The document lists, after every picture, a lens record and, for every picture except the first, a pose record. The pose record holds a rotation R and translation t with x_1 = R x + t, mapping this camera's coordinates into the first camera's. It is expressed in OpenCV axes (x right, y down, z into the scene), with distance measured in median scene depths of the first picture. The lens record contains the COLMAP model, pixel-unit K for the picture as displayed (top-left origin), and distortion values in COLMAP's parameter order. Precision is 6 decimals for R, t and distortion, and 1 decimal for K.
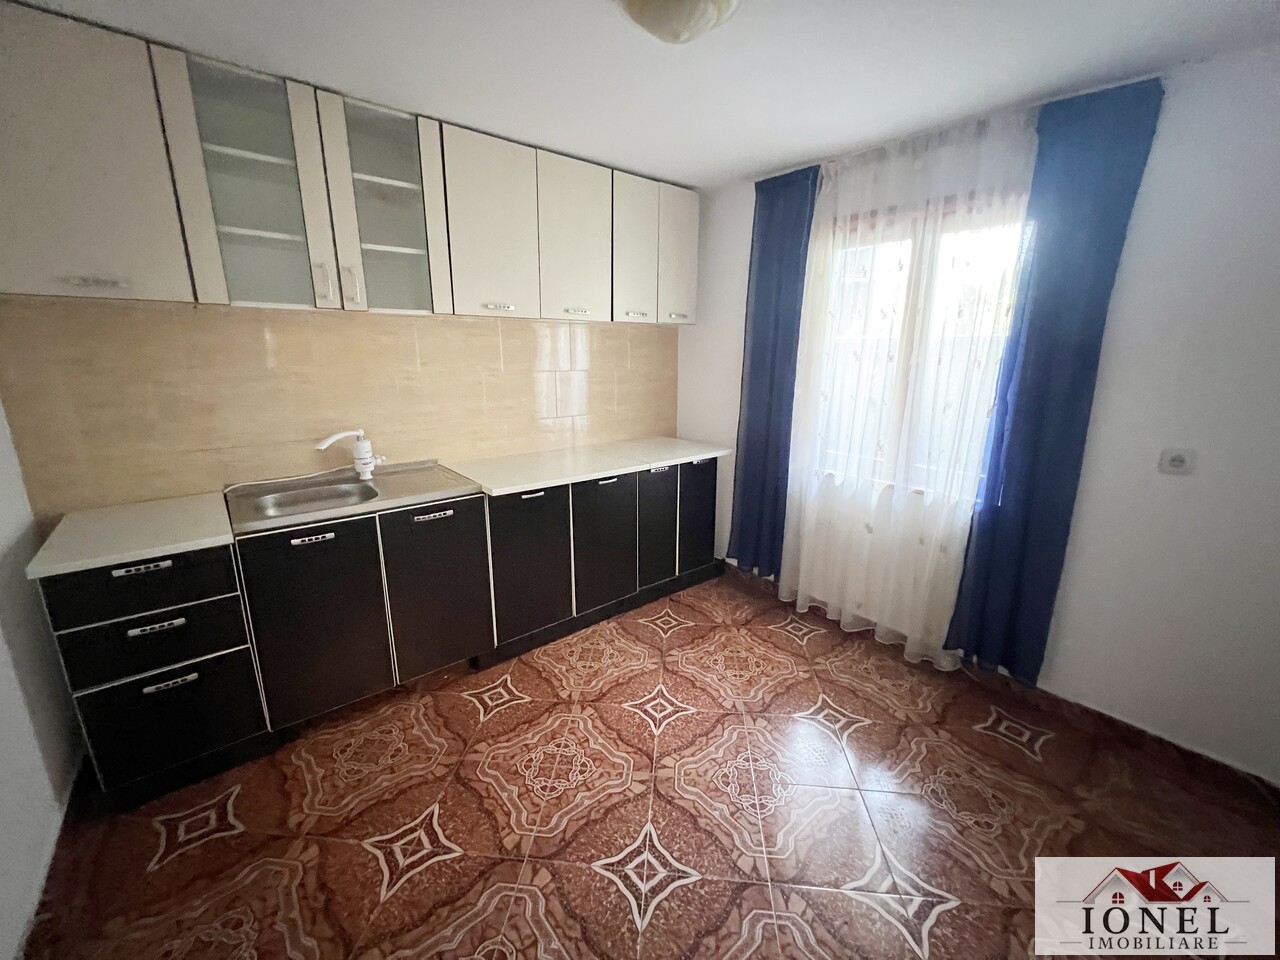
lens RADIAL K [[516.5, 0, 639.3], [0, 516.5, 475.9], [0, 0, 1]] dist [-0.003300, -0.000181]
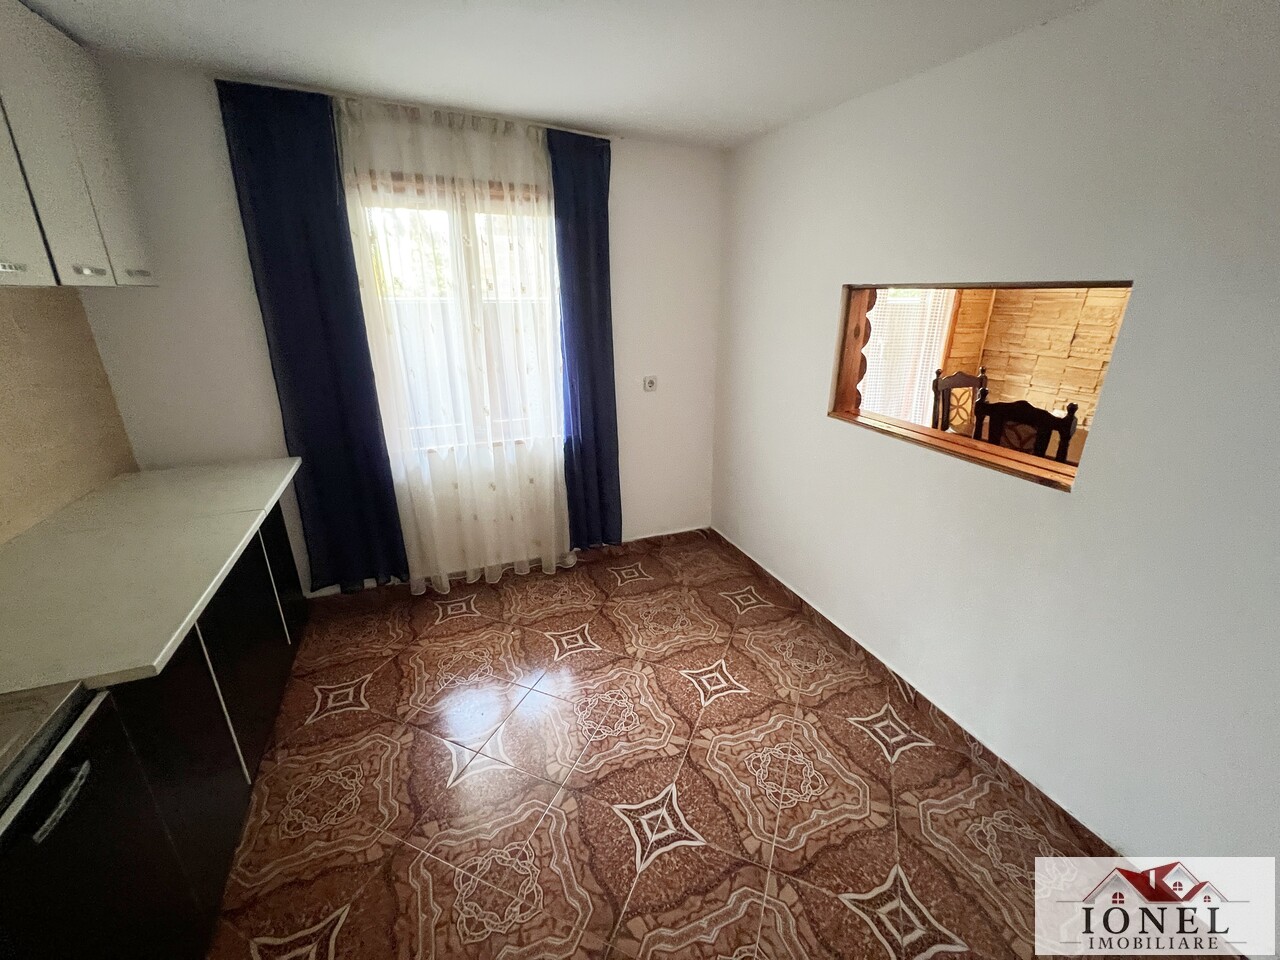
lens RADIAL K [[516.5, 0, 639.3], [0, 516.5, 475.9], [0, 0, 1]] dist [-0.003300, -0.000181]
pose [[0.293604, -0.317624, 0.901616, -0.509699], [0.219435, 0.940393, 0.259827, -0.156089], [-0.930400, 0.121561, 0.345801, 0.377471]]
